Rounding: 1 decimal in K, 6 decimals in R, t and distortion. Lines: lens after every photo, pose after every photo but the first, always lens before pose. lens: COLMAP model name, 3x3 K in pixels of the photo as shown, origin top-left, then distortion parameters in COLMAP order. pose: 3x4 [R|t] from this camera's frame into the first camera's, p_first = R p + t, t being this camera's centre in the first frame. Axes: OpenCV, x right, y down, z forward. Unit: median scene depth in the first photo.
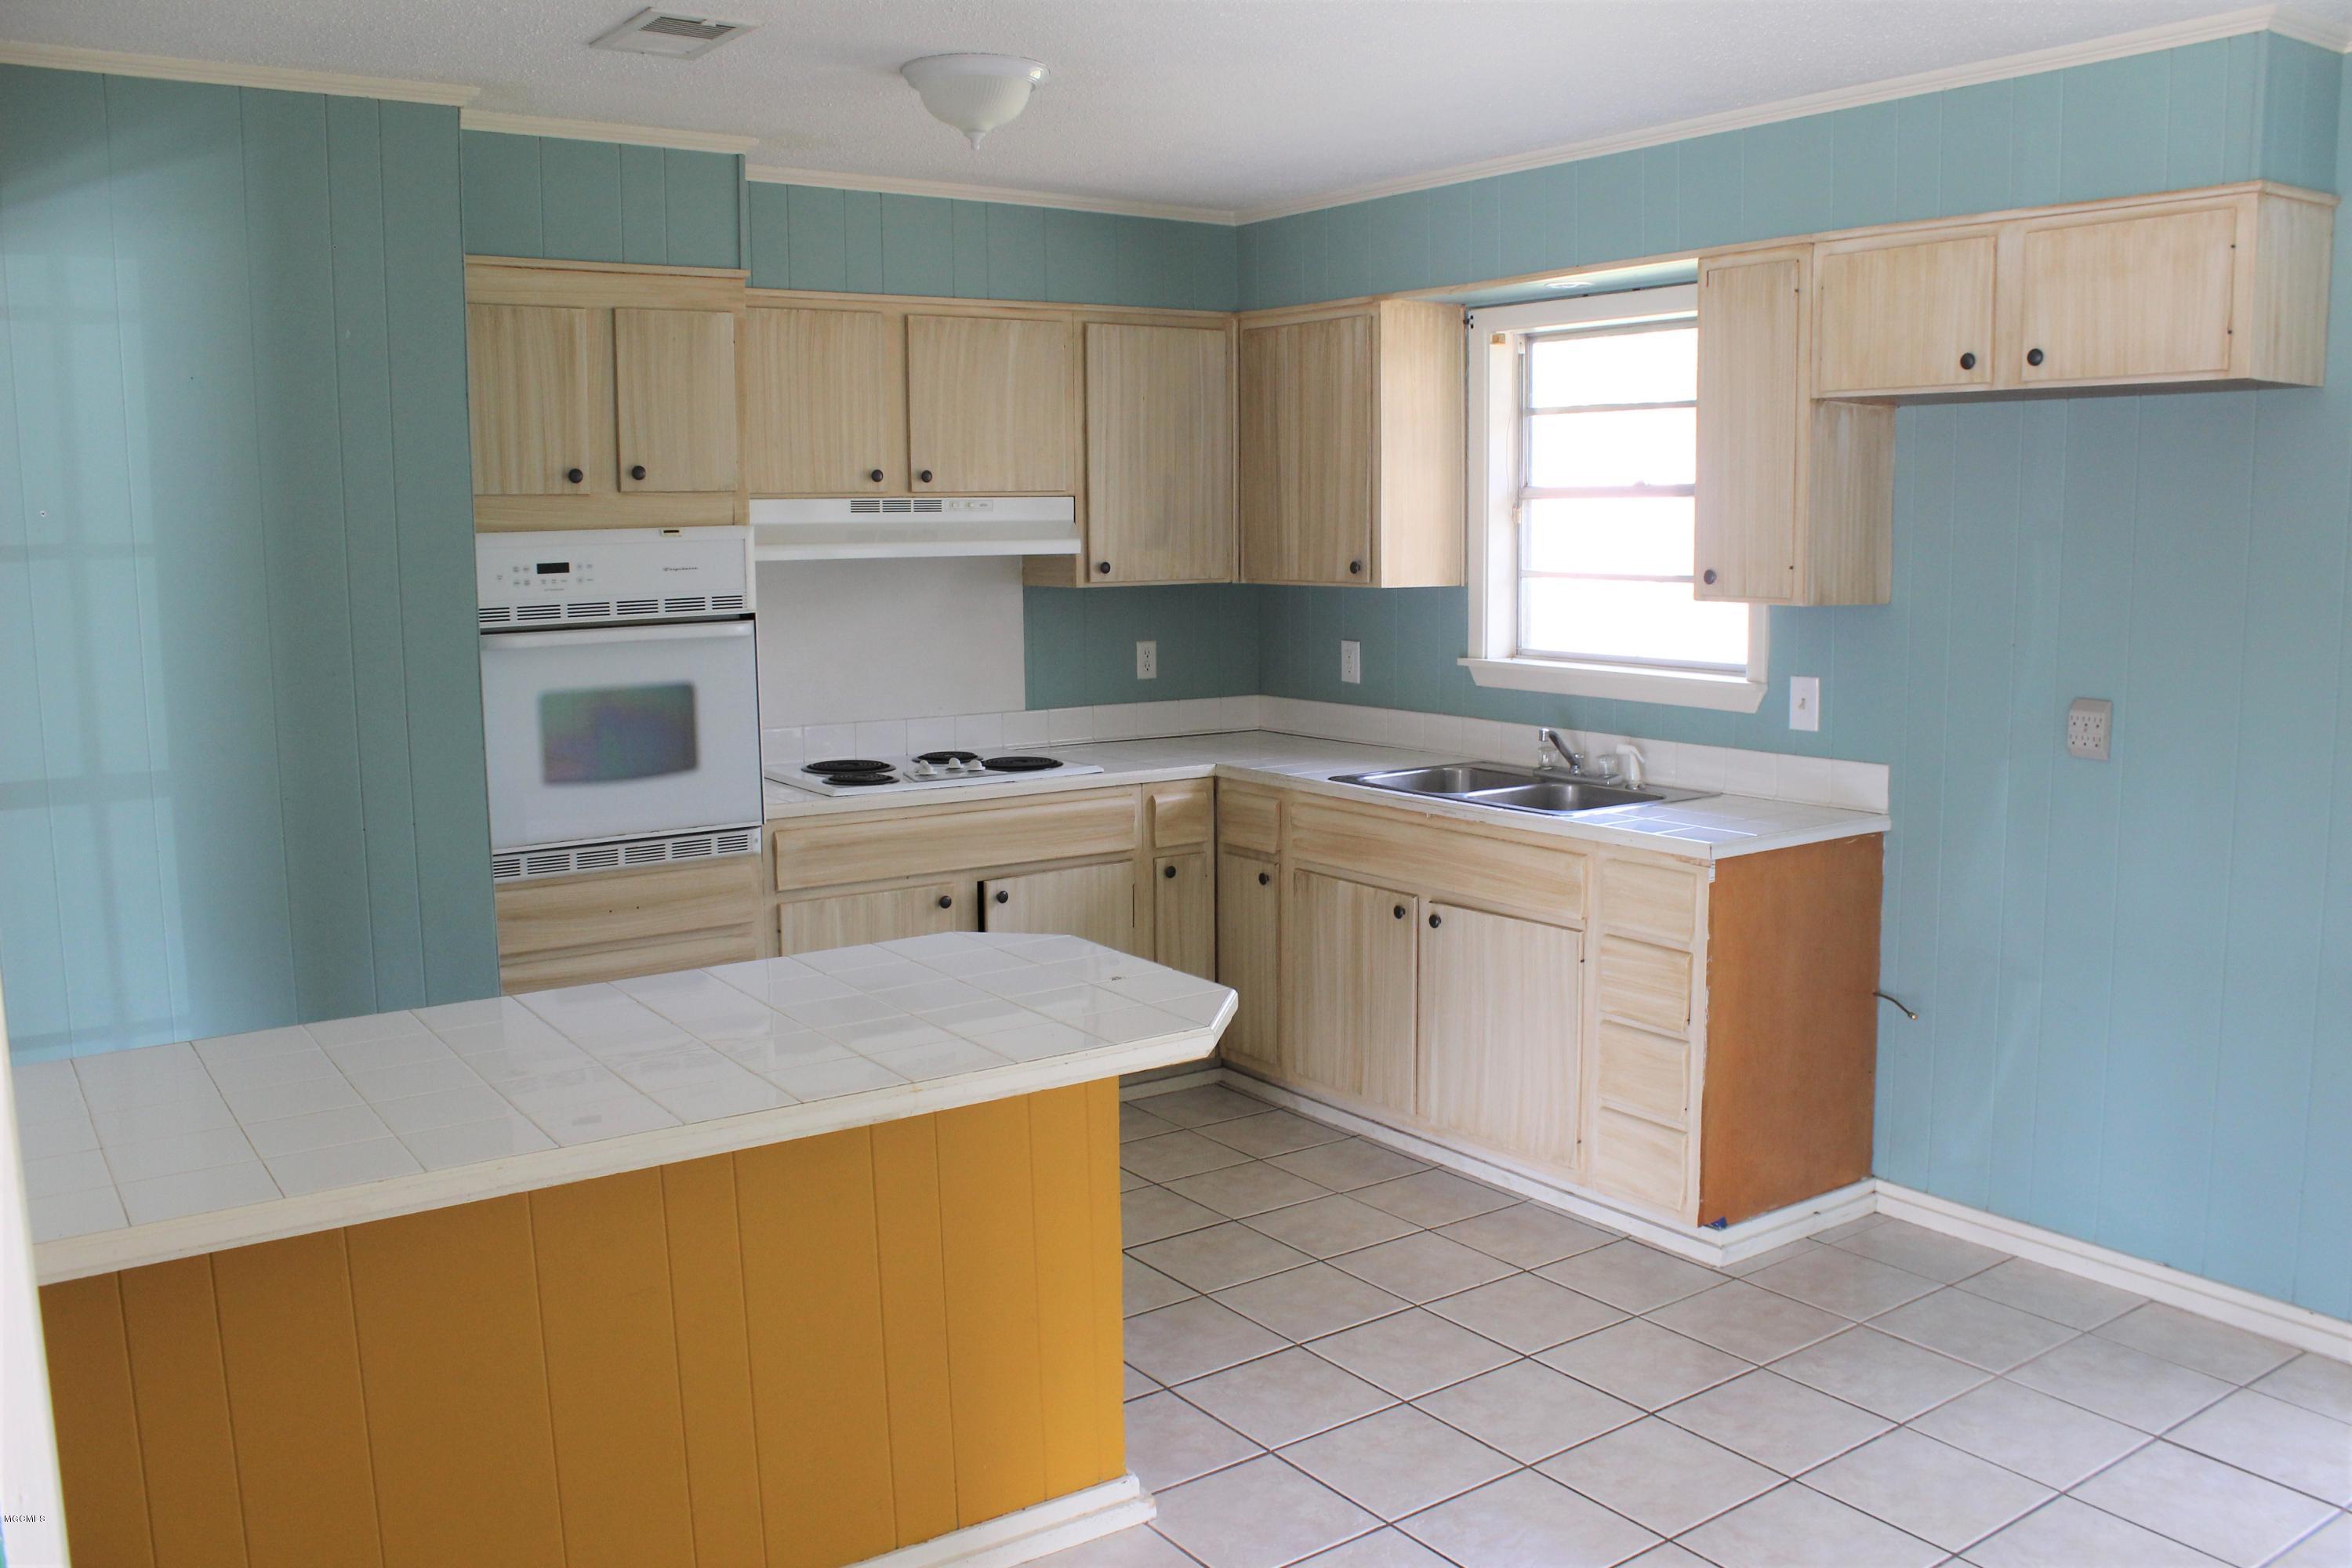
lens RADIAL K [[1955.1, 0, 1176.0], [0, 1955.1, 784.0], [0, 0, 1]] dist [-0.169878, 0.159682]
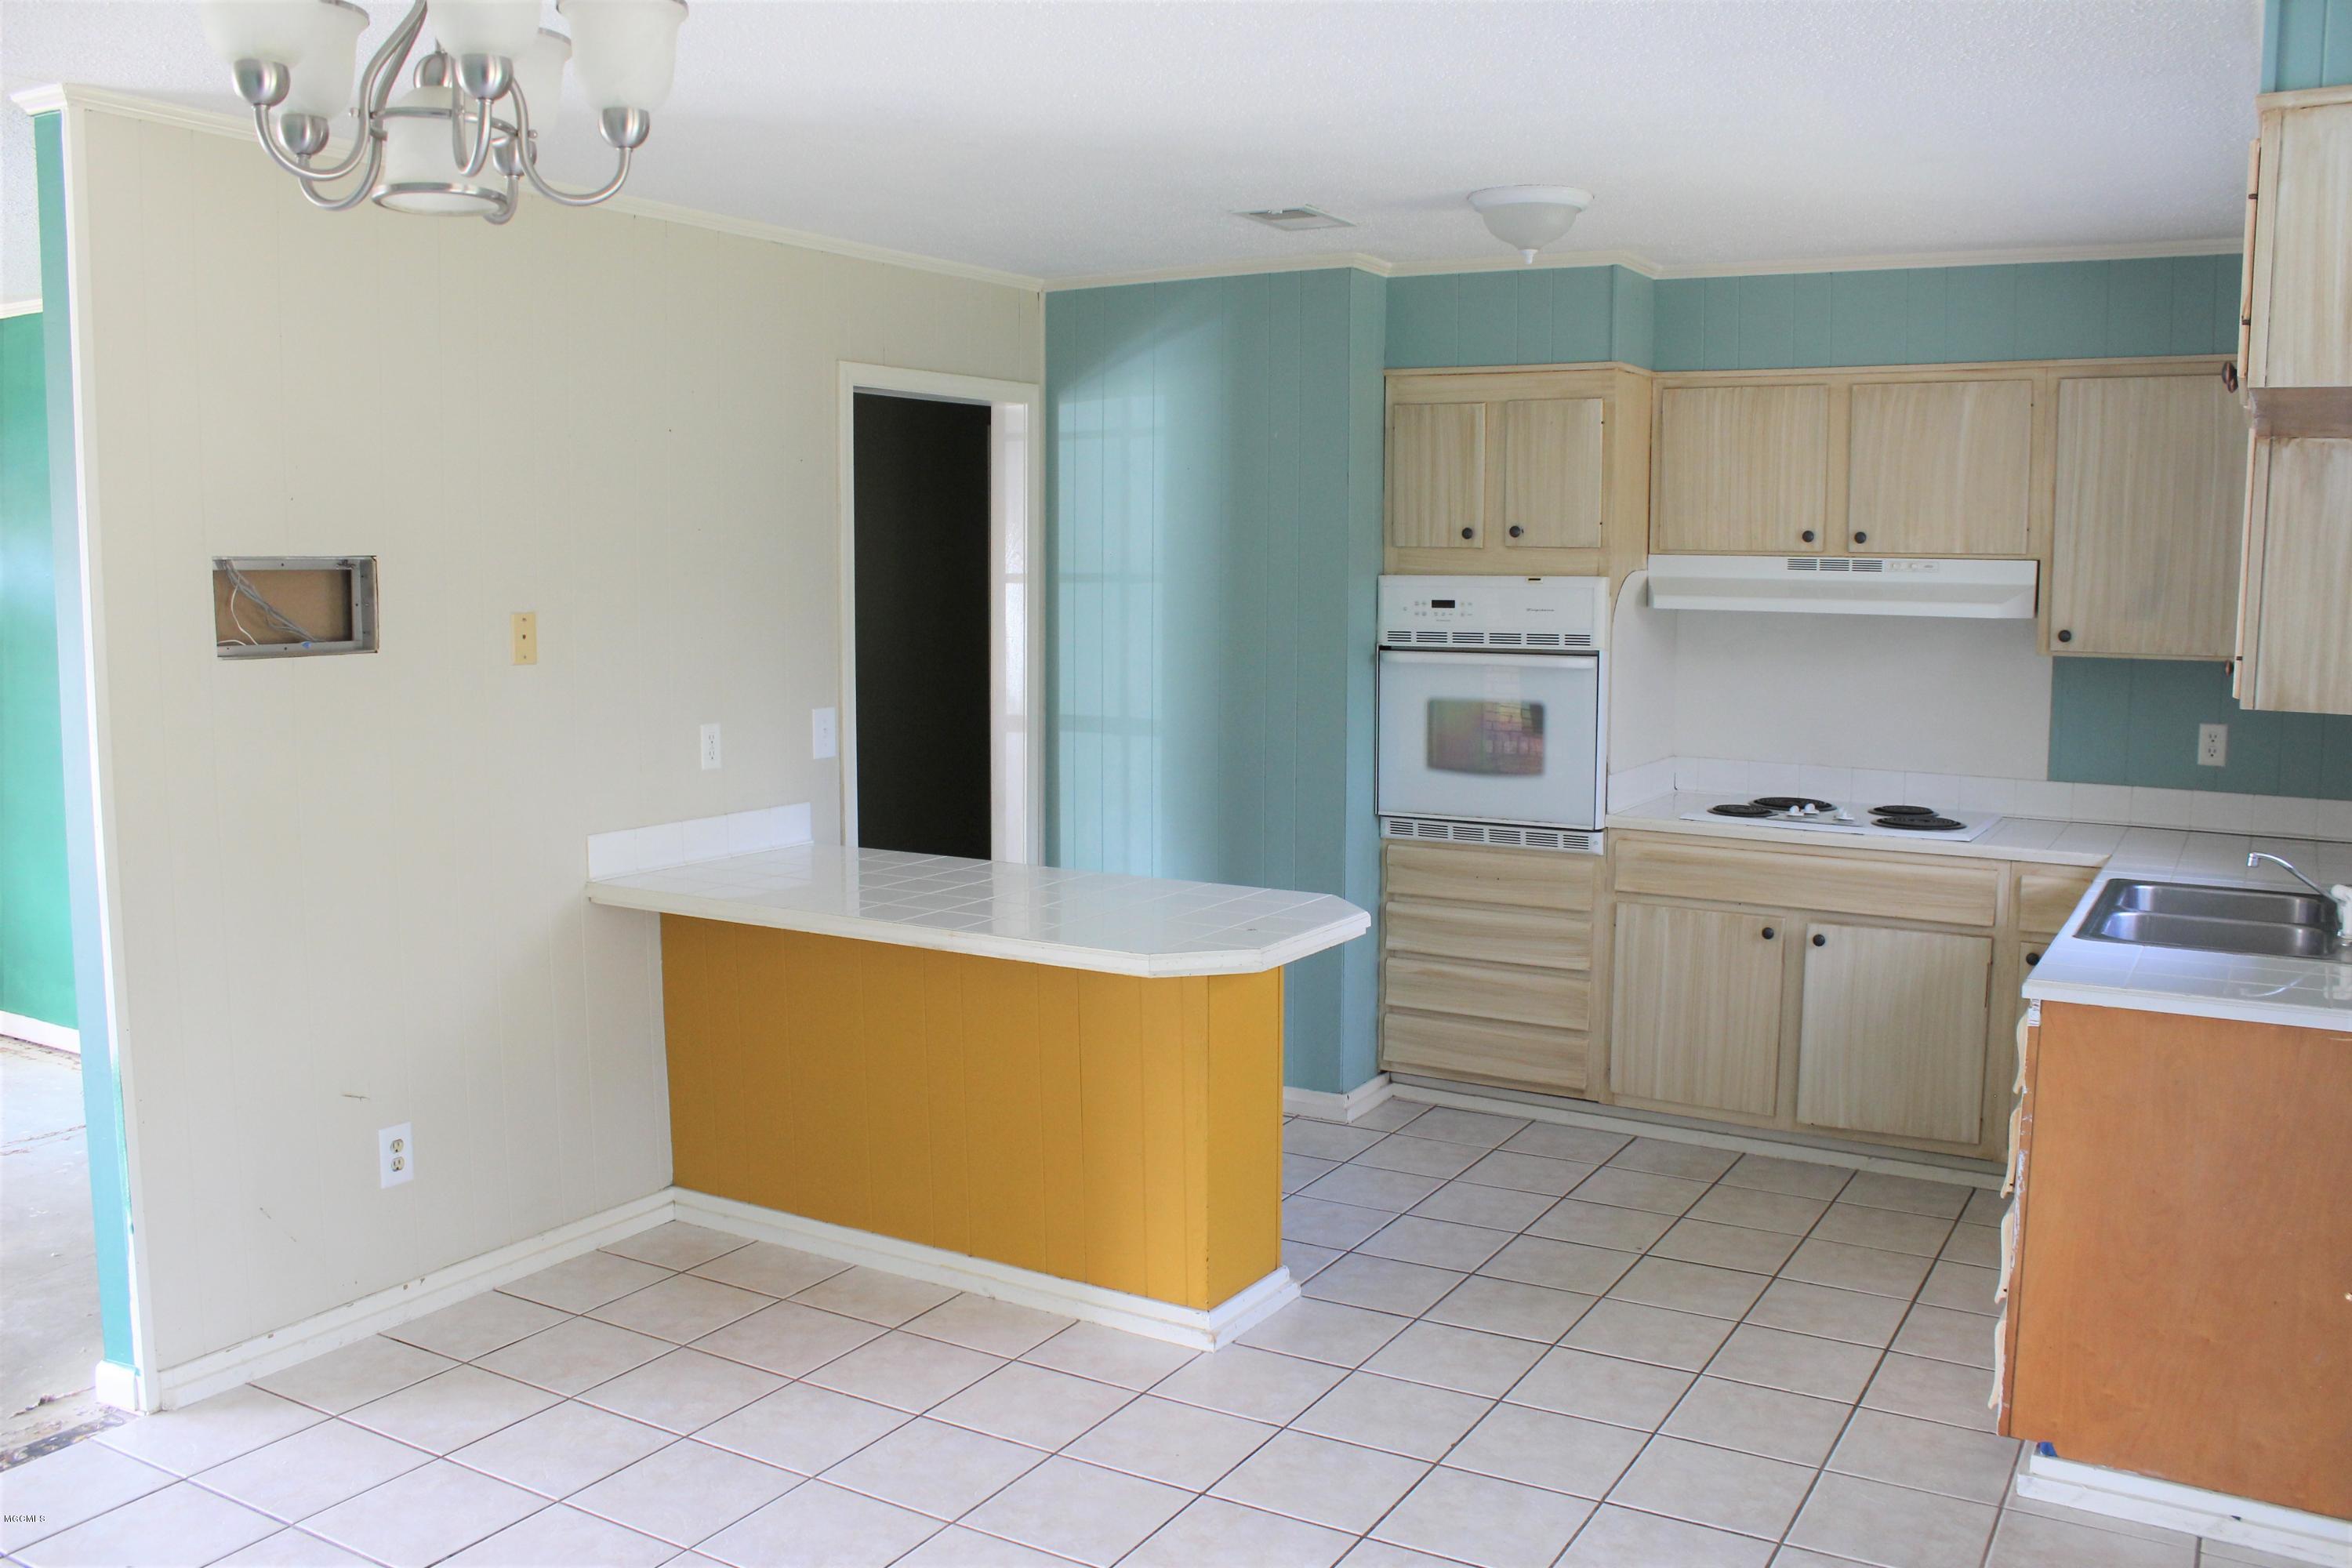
lens RADIAL K [[1955.1, 0, 1176.0], [0, 1955.1, 784.0], [0, 0, 1]] dist [-0.169878, 0.159682]
pose [[0.413452, 0.117126, -0.902961, 0.756406], [-0.134139, 0.988707, 0.066828, -0.052176], [0.900591, 0.093492, 0.424494, 0.270725]]
